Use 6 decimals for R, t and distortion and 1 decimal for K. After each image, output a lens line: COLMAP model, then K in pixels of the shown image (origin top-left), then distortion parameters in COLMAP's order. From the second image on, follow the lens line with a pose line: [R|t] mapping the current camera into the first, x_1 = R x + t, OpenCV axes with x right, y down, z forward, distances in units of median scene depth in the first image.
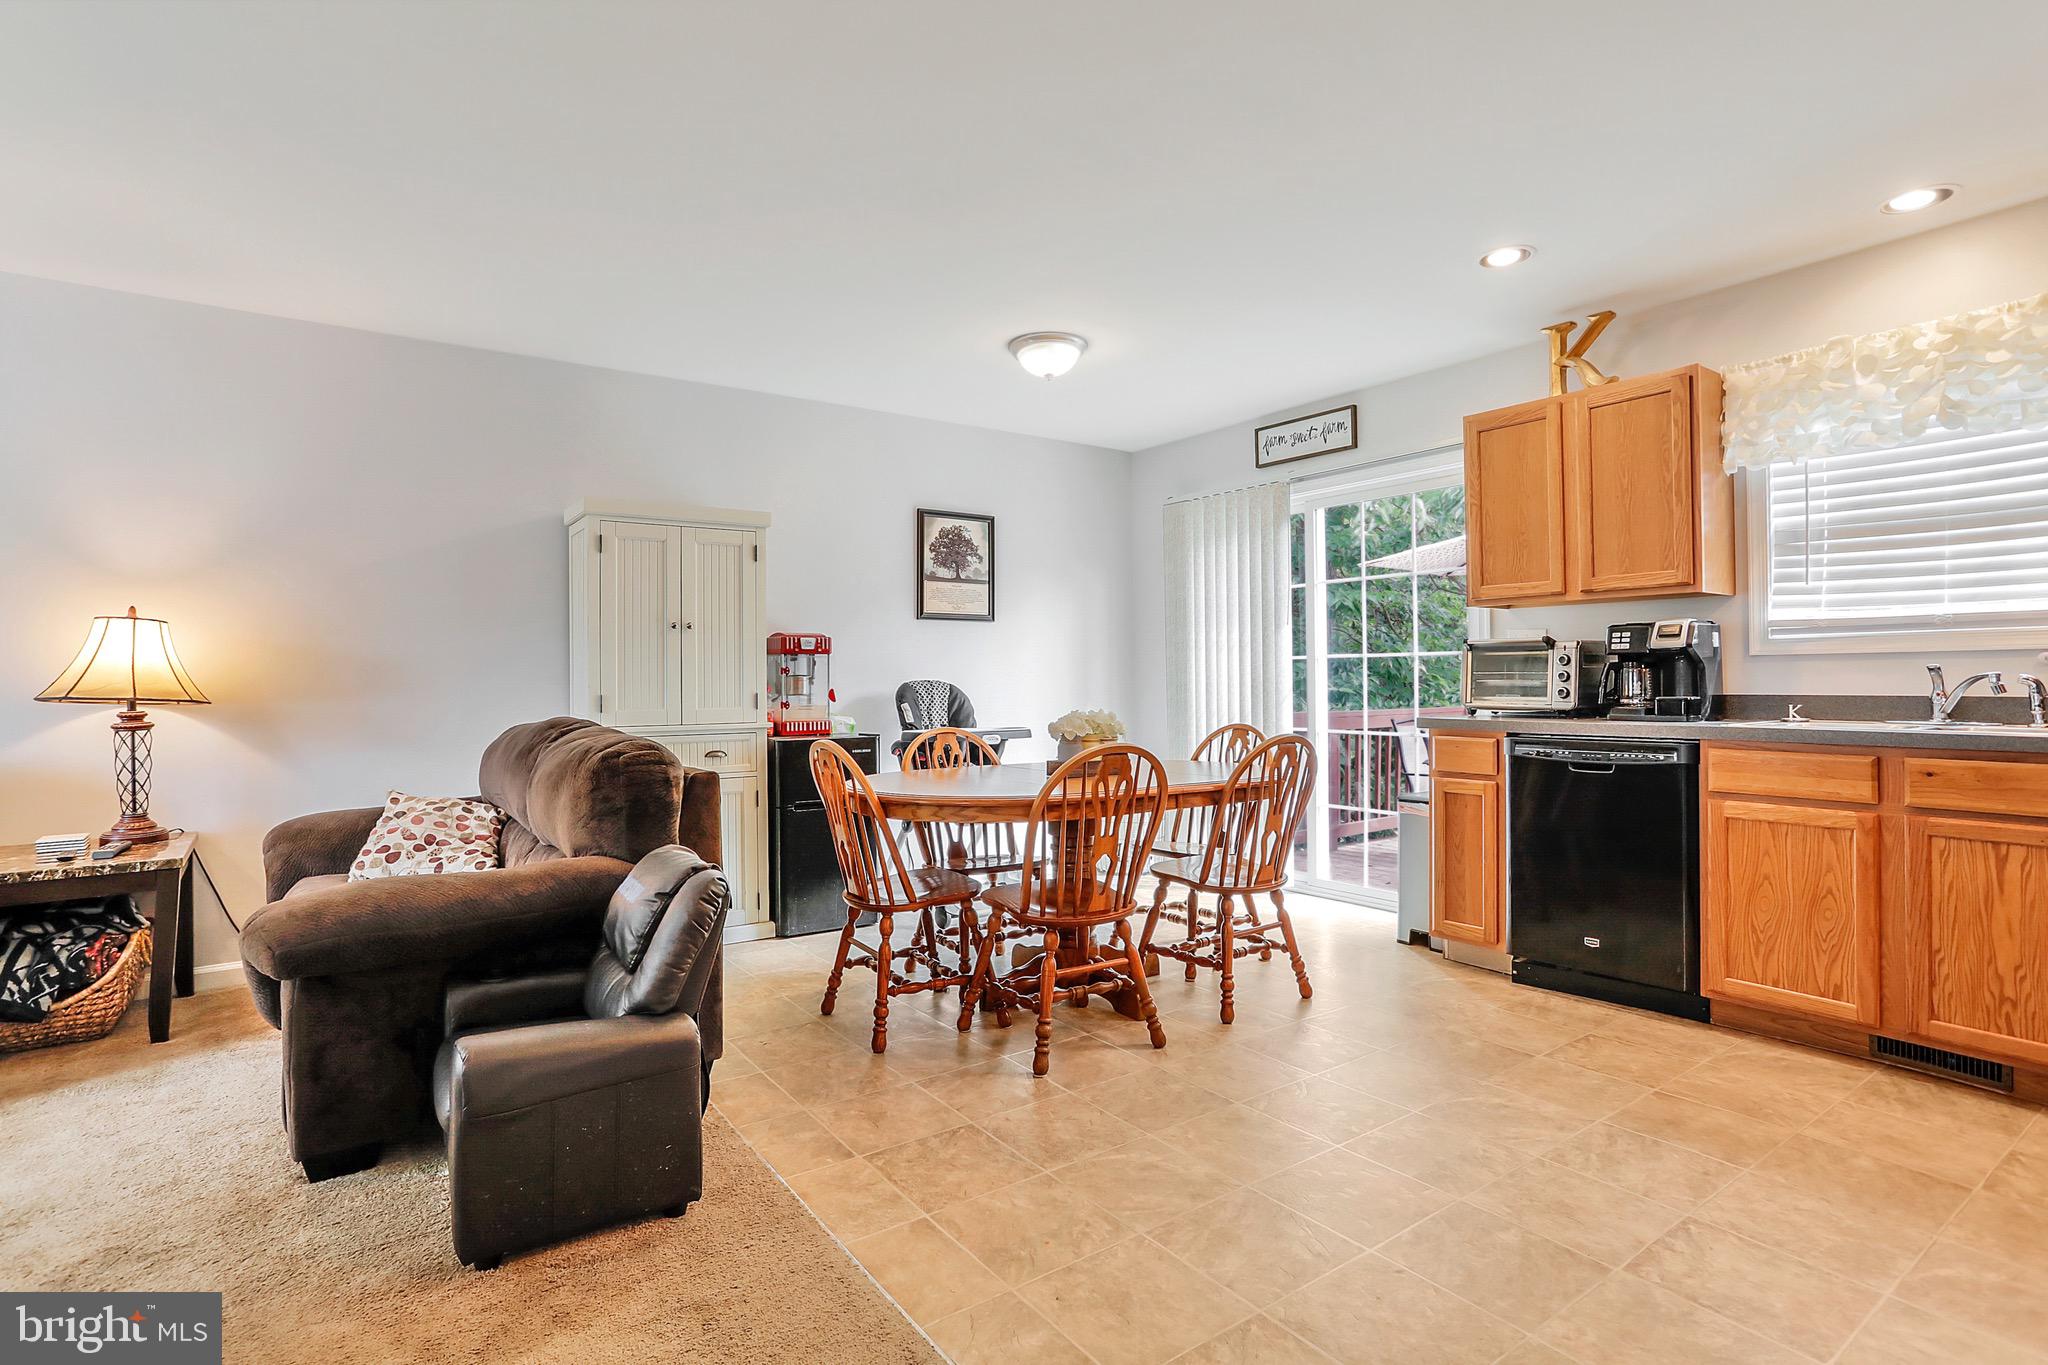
lens RADIAL K [[982.3, 0, 1008.5], [0, 982.3, 683.6], [0, 0, 1]] dist [-0.080610, 0.036238]
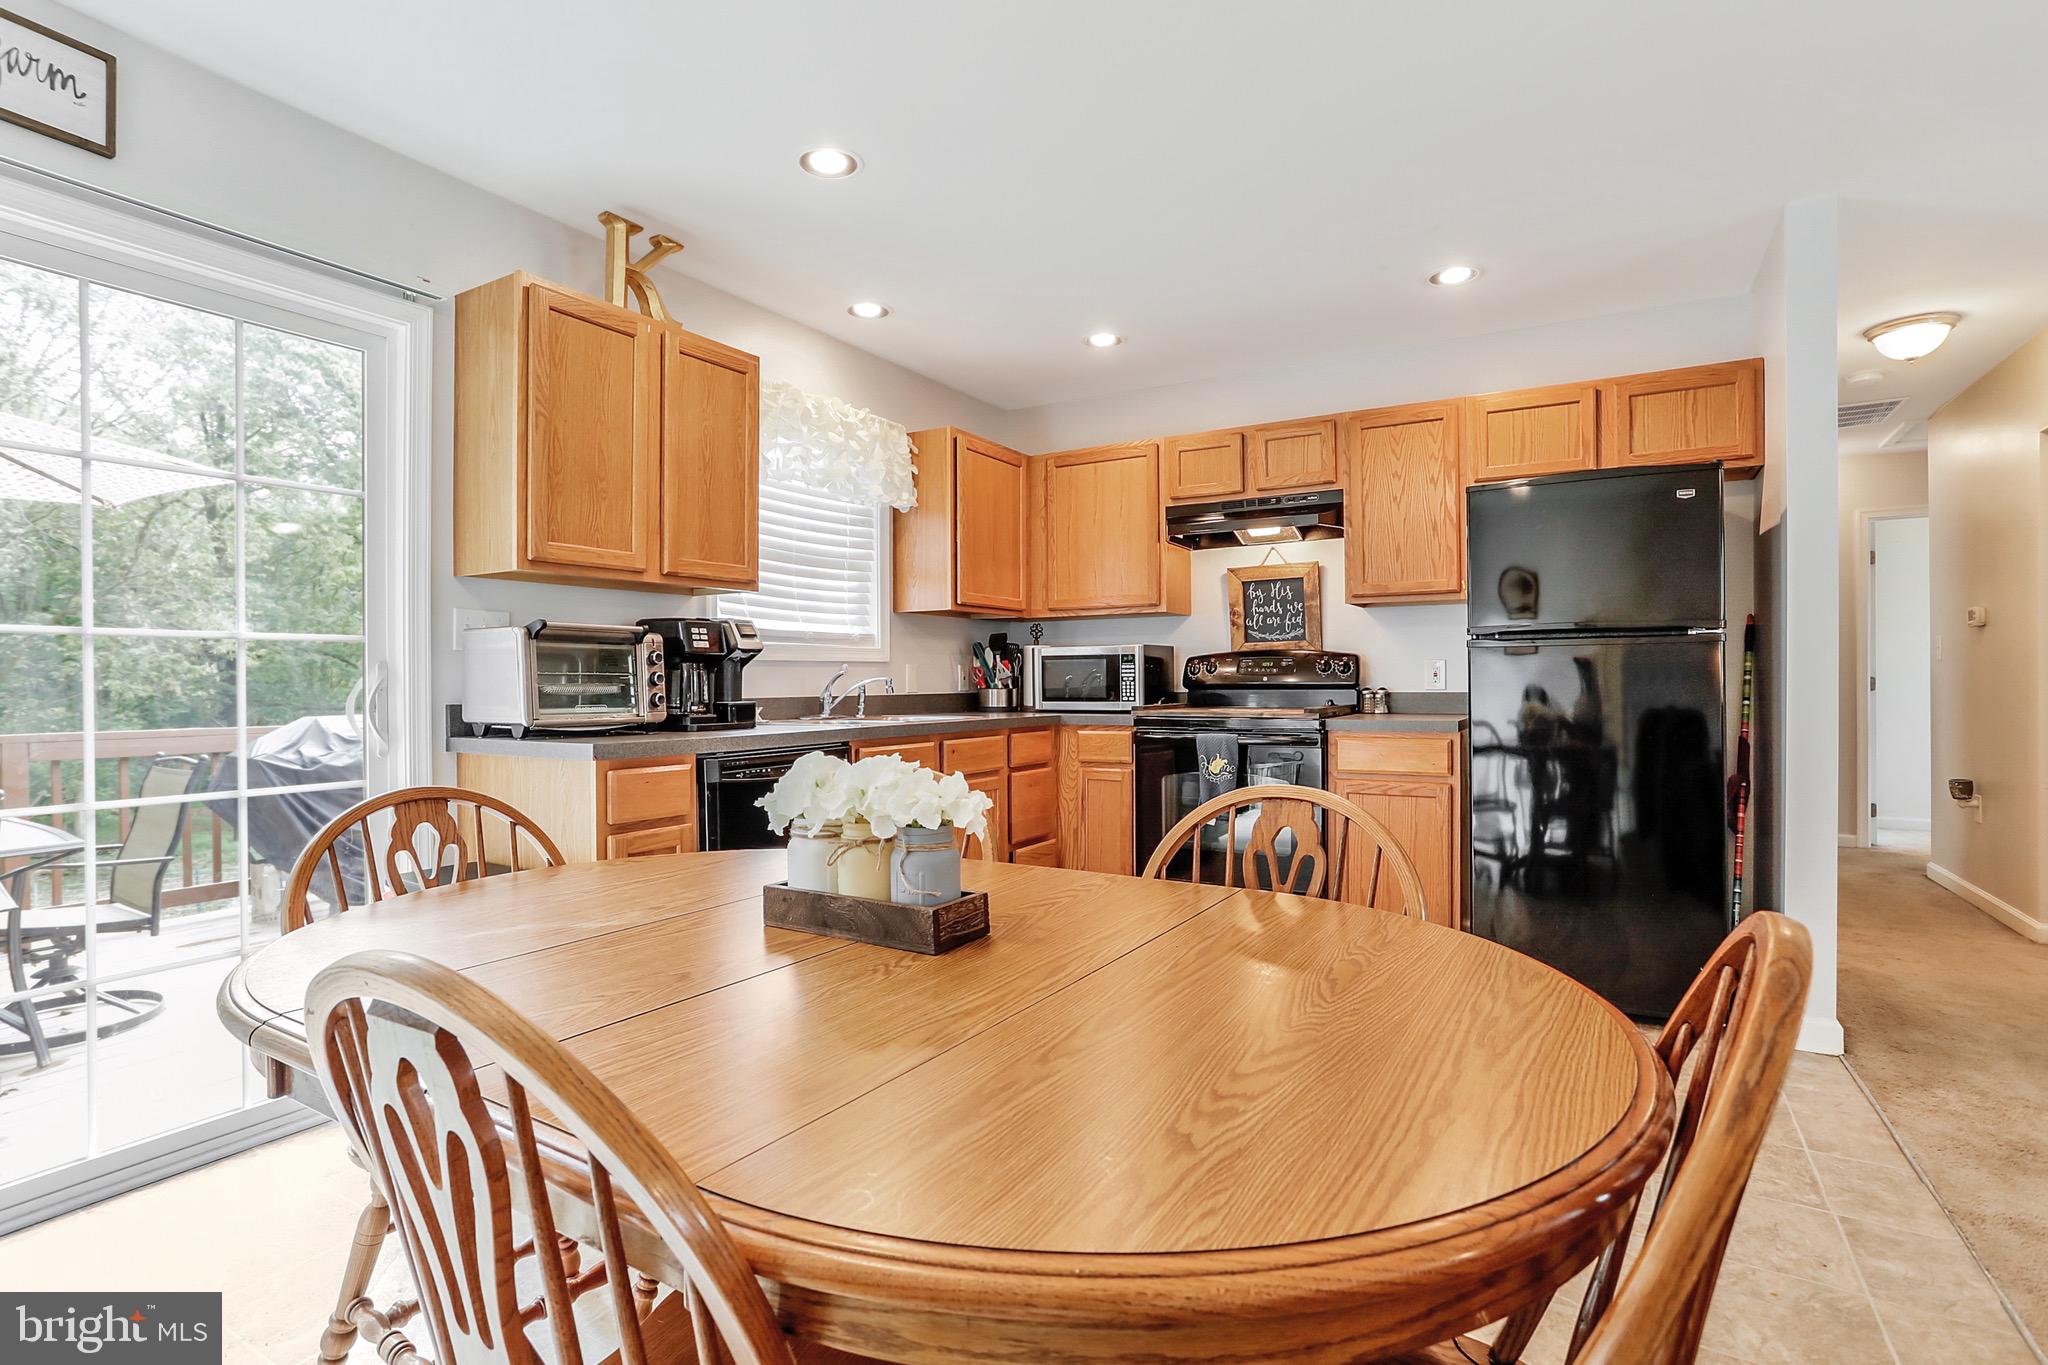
lens RADIAL K [[982.3, 0, 1008.5], [0, 982.3, 683.6], [0, 0, 1]] dist [-0.080610, 0.036238]
pose [[-0.398429, 0.005417, 0.917183, -0.309818], [0.011937, 0.999928, -0.000720, -0.000227], [-0.917121, 0.010661, -0.398465, 1.282422]]
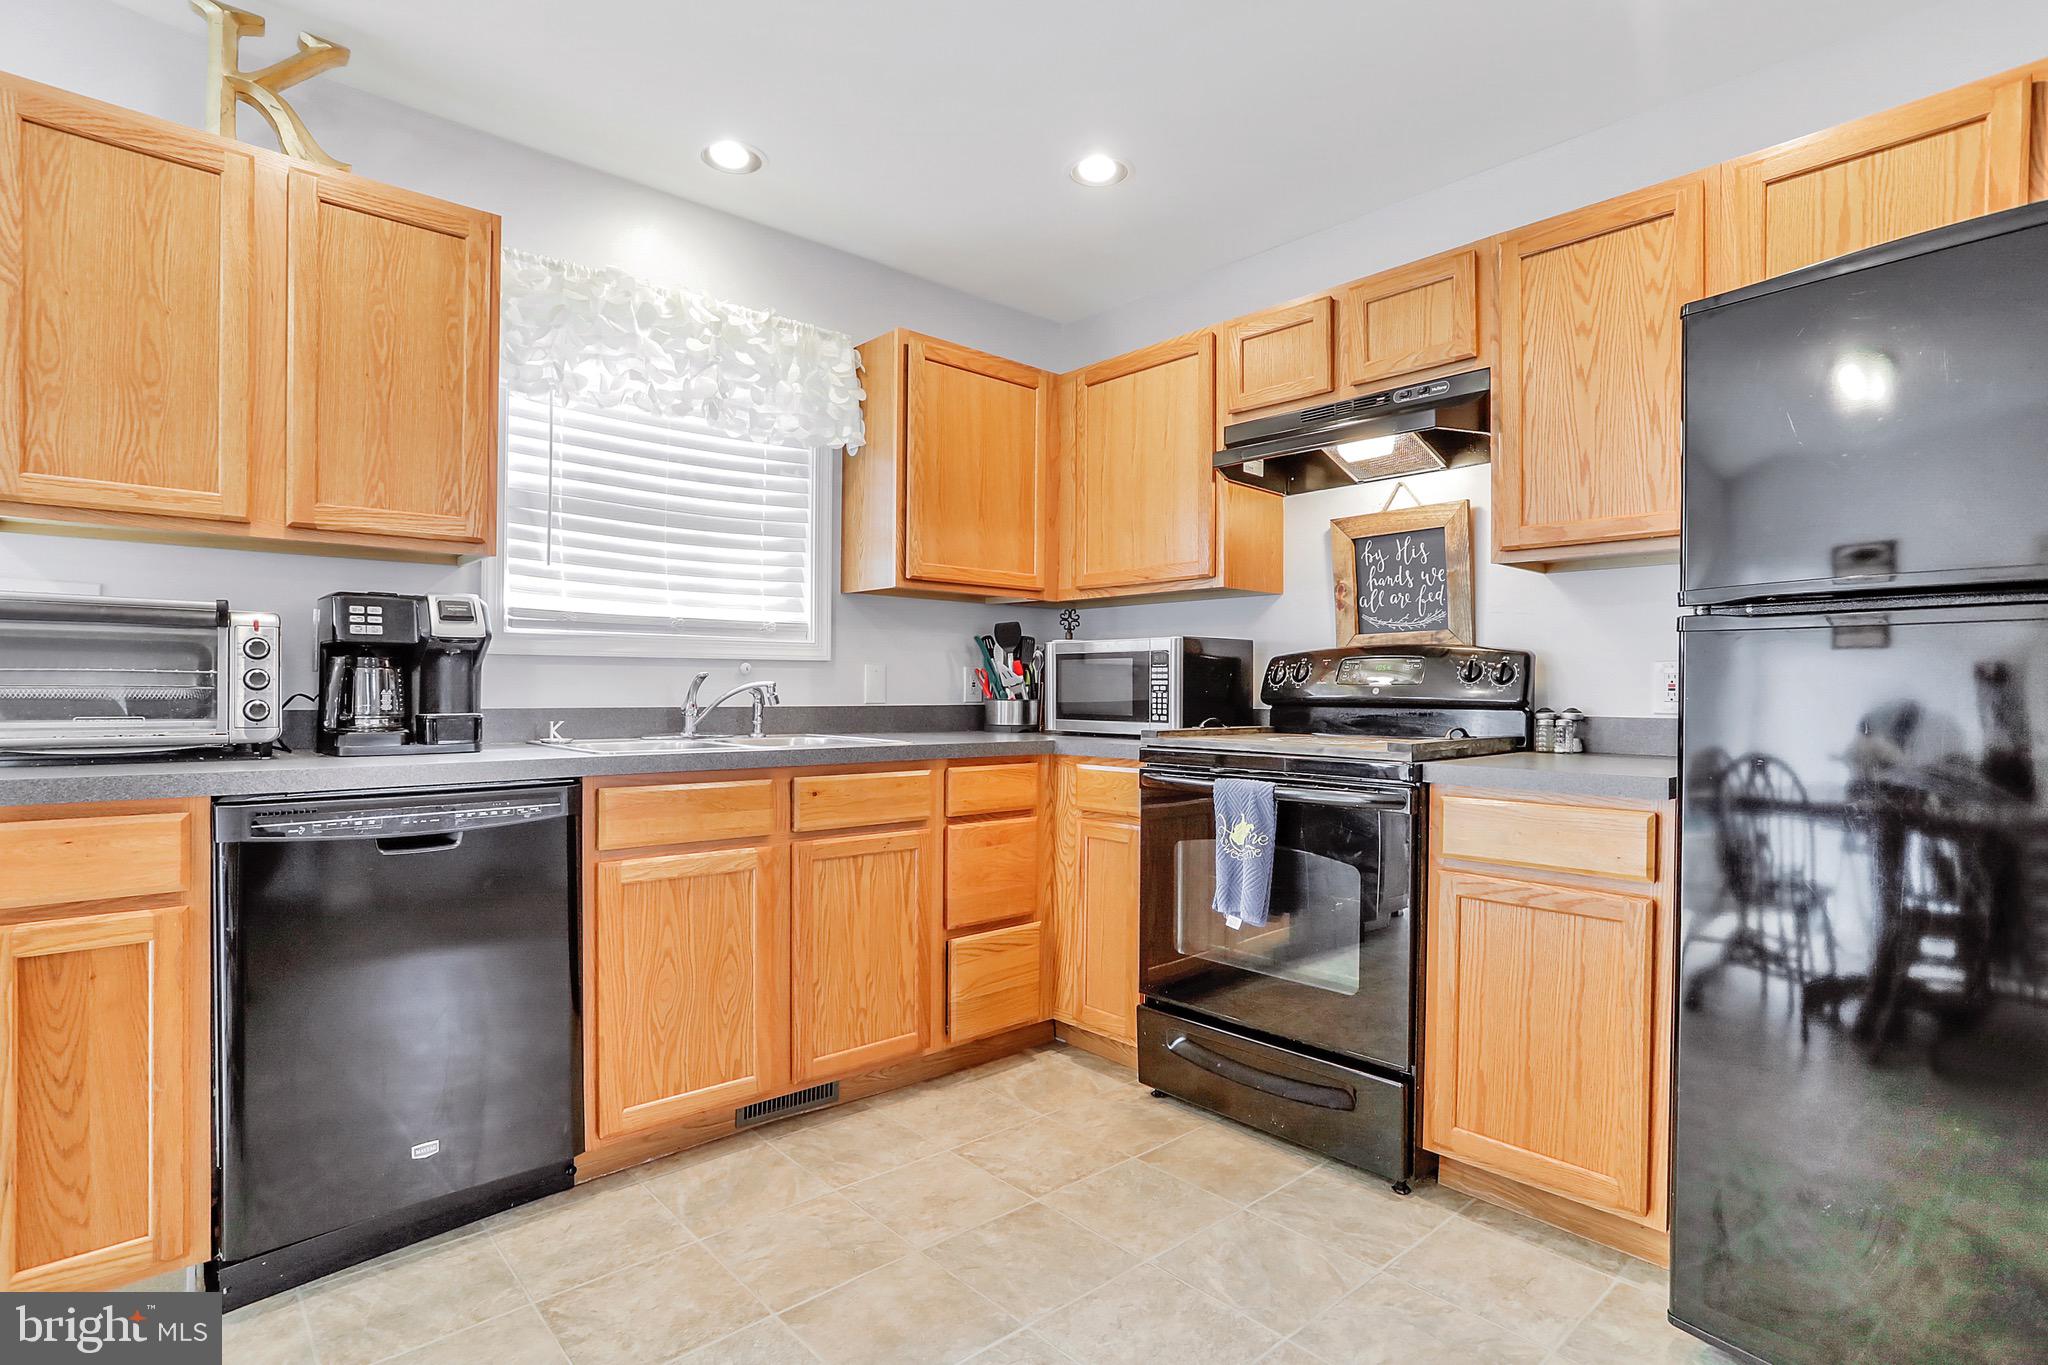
lens RADIAL K [[1009.1, 0, 1016.0], [0, 1009.1, 697.0], [0, 0, 1]] dist [-0.067709, 0.041552]
pose [[-0.118939, -0.003352, 0.992896, -0.010930], [-0.001944, 0.999993, 0.003143, -0.000497], [-0.992900, -0.001556, -0.118945, 0.791322]]
